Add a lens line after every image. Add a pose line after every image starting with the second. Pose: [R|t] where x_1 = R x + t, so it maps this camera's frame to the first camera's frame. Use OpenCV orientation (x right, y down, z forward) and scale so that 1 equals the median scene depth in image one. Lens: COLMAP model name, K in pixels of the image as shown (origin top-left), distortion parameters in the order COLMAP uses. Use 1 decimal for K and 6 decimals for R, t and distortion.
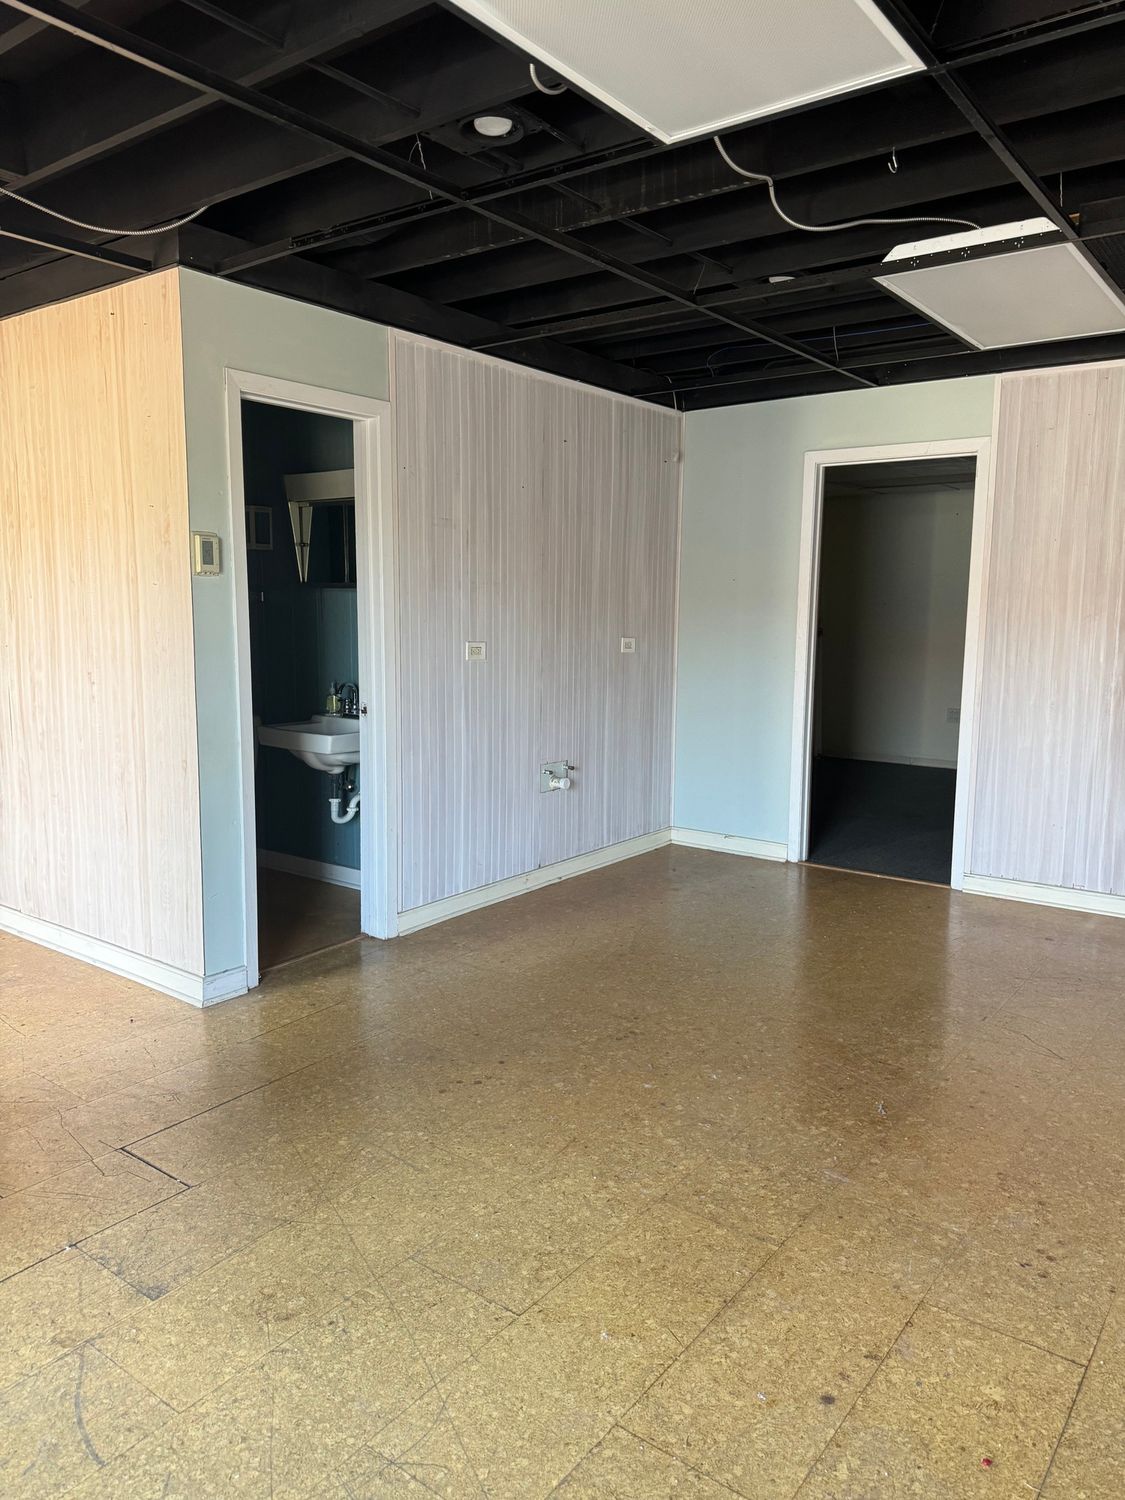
lens RADIAL K [[1058.0, 0, 556.0], [0, 1058.0, 773.4], [0, 0, 1]] dist [0.102818, -0.110844]
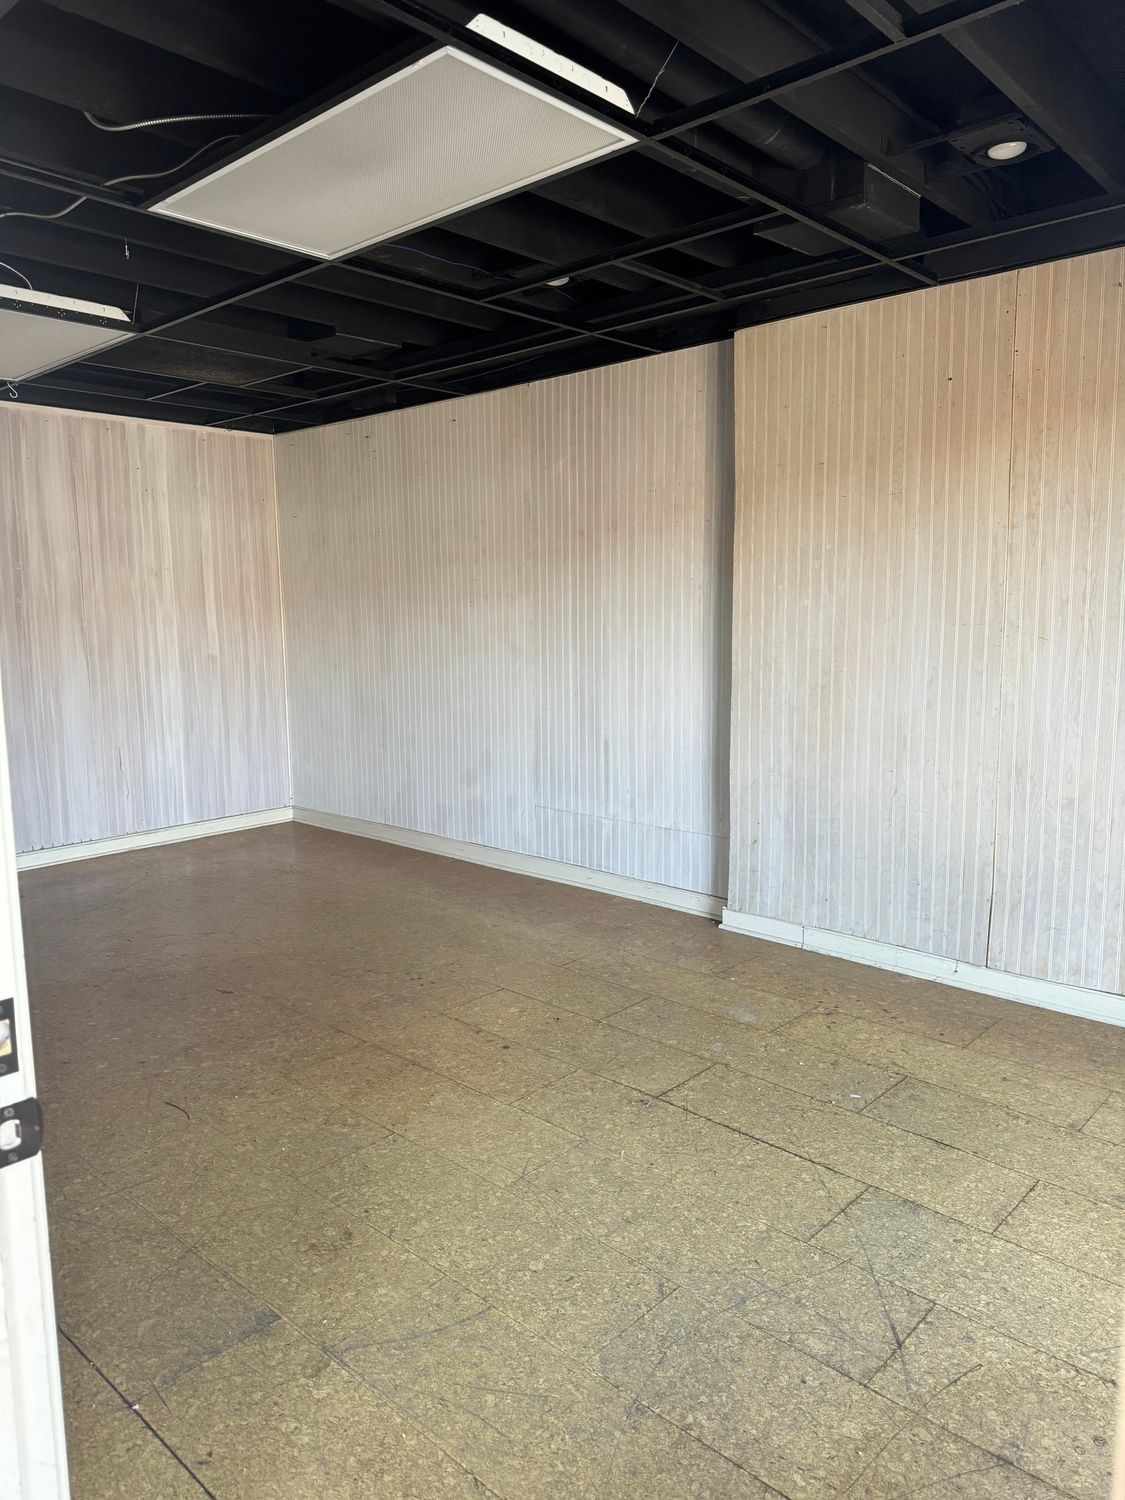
lens RADIAL K [[1058.0, 0, 556.0], [0, 1058.0, 773.4], [0, 0, 1]] dist [0.102818, -0.110844]
pose [[0.085227, -0.155297, 0.984185, -1.247260], [0.168760, 0.975756, 0.139353, -0.081007], [-0.981966, 0.154215, 0.109369, 0.589495]]
